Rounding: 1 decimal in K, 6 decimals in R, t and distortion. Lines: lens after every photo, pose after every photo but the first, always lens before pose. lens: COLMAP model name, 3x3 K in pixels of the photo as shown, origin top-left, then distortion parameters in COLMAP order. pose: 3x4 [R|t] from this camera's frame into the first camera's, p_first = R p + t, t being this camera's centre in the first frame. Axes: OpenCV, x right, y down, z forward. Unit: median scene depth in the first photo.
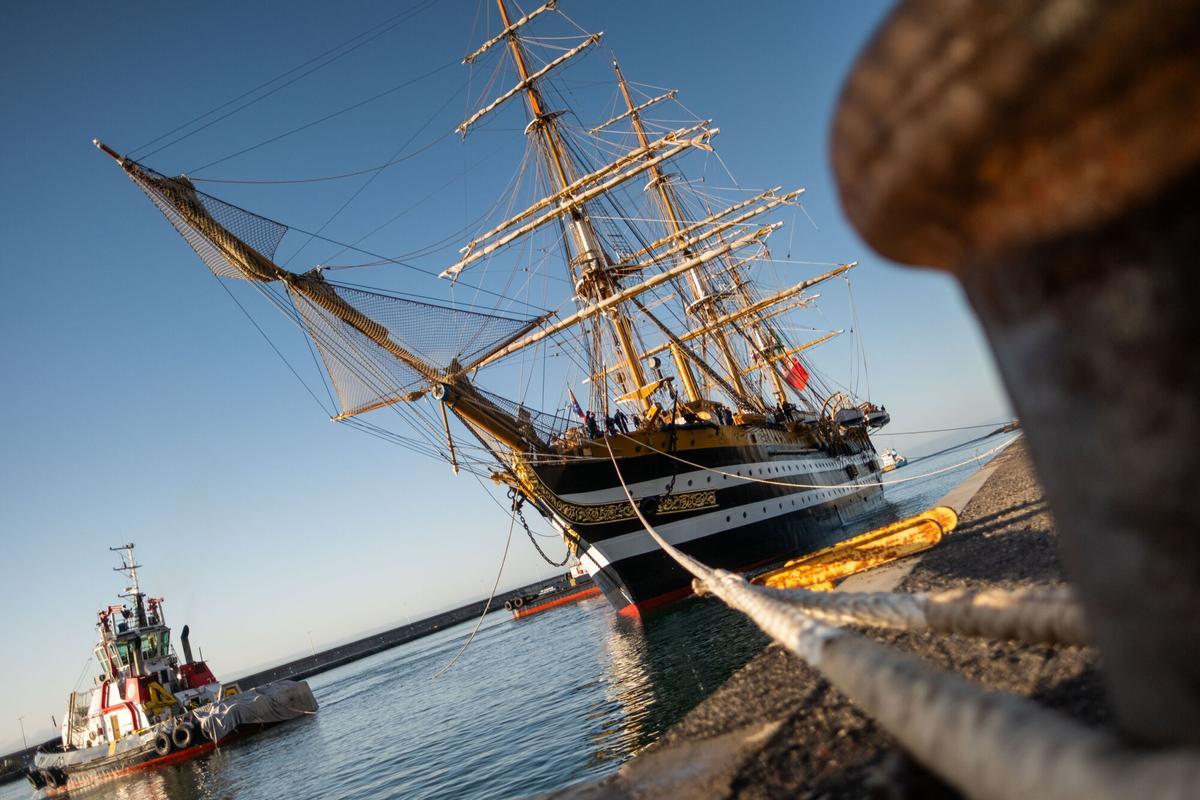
lens RADIAL K [[901.4, 0, 613.3], [0, 901.4, 358.8], [0, 0, 1]] dist [0.008891, -0.006749]
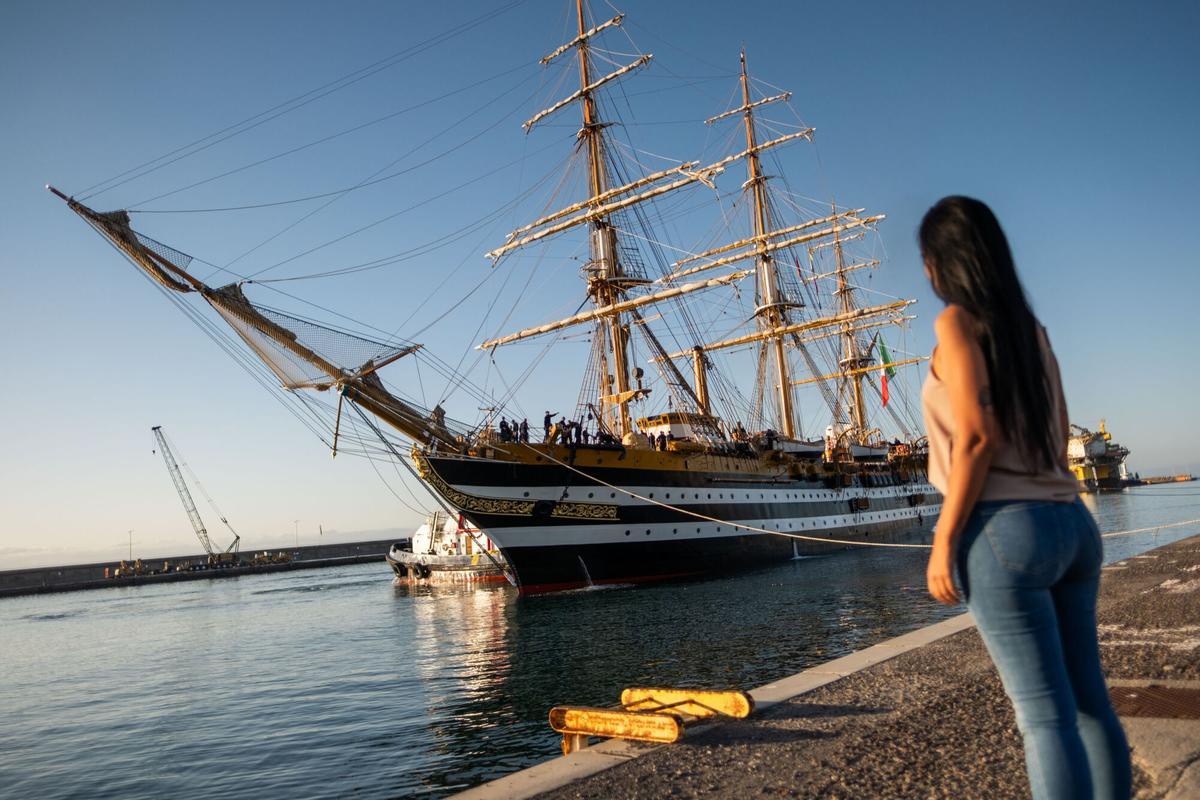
lens RADIAL K [[901.4, 0, 607.9], [0, 901.4, 372.6], [0, 0, 1]] dist [0.008891, -0.006749]
pose [[0.946823, 0.201696, -0.250688, 0.276869], [-0.174995, 0.976625, 0.124824, -0.121868], [0.270004, -0.074317, 0.959987, -0.051765]]
